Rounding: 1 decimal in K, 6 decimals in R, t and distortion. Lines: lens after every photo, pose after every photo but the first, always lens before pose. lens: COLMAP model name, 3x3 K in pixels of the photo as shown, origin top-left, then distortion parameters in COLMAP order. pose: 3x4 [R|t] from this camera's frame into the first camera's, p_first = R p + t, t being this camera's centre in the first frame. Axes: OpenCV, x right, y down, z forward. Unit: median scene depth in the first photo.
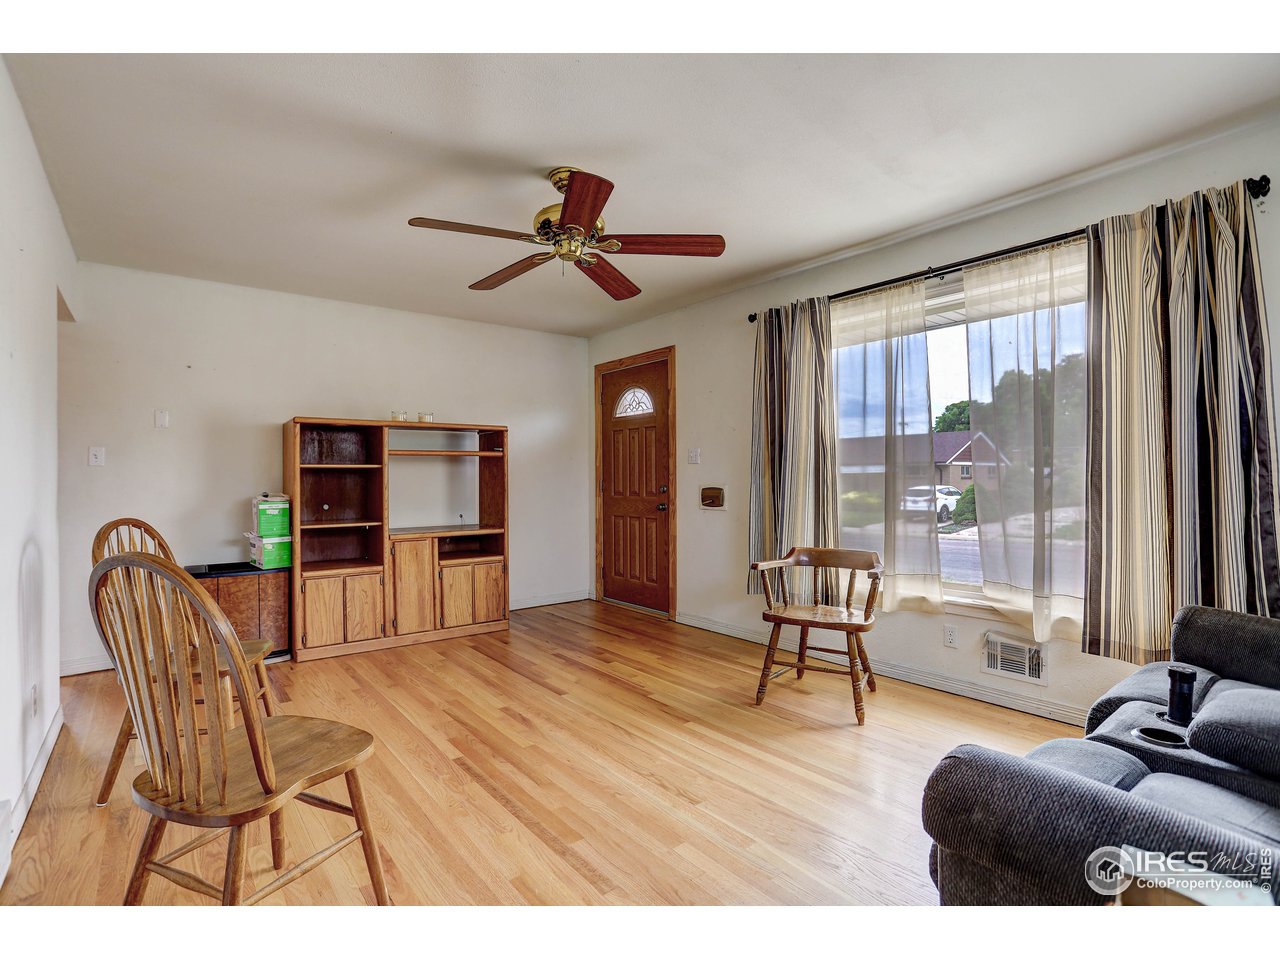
lens RADIAL K [[629.2, 0, 642.9], [0, 629.2, 476.9], [0, 0, 1]] dist [-0.039303, 0.014139]
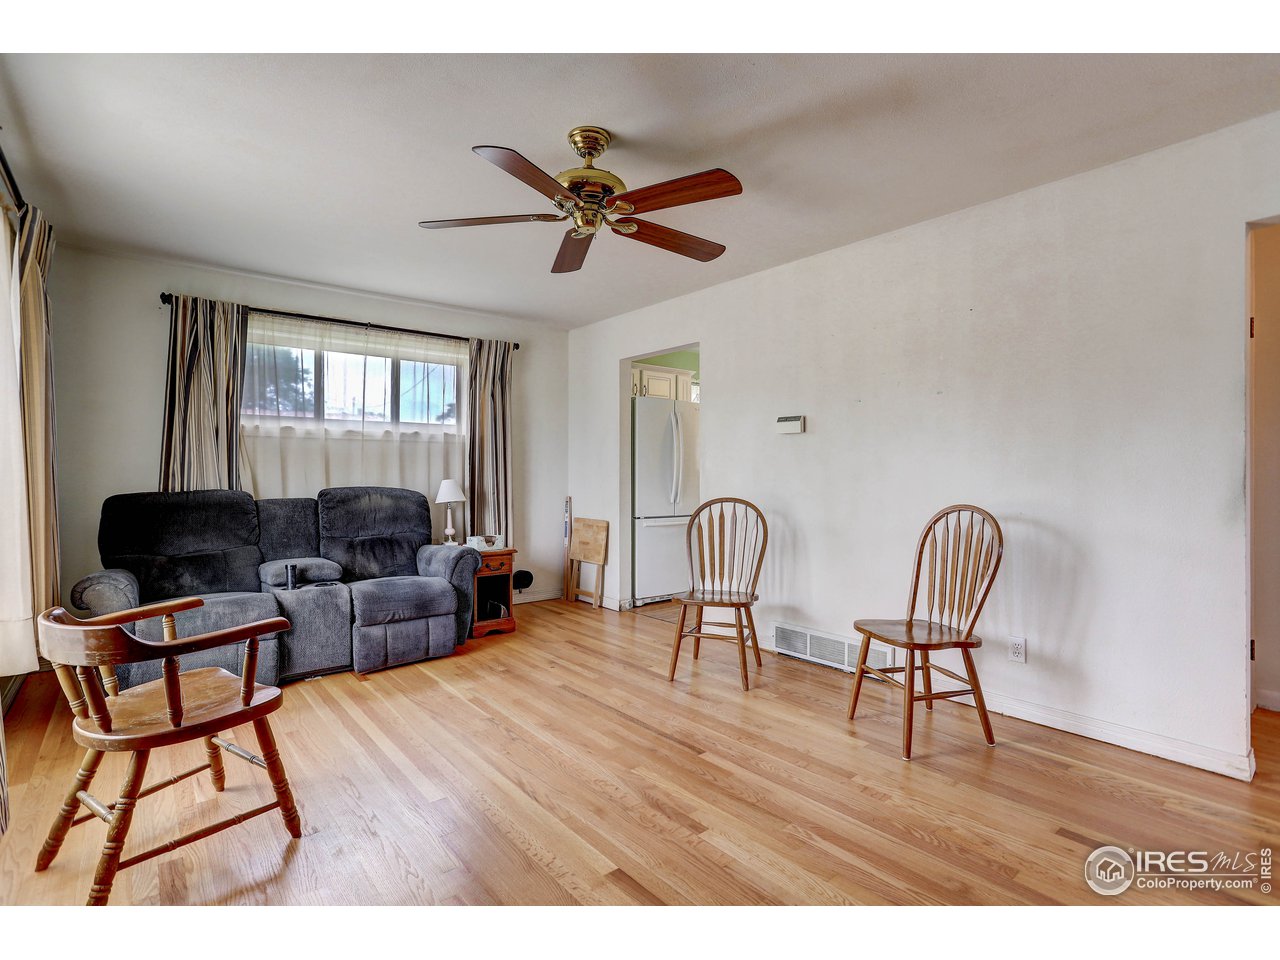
lens RADIAL K [[629.2, 0, 636.8], [0, 629.2, 476.0], [0, 0, 1]] dist [-0.039303, 0.014139]
pose [[-0.999978, 0.004196, -0.005052, -0.124794], [0.004147, 0.999944, 0.009748, -0.001627], [0.005093, 0.009726, -0.999940, 1.315413]]
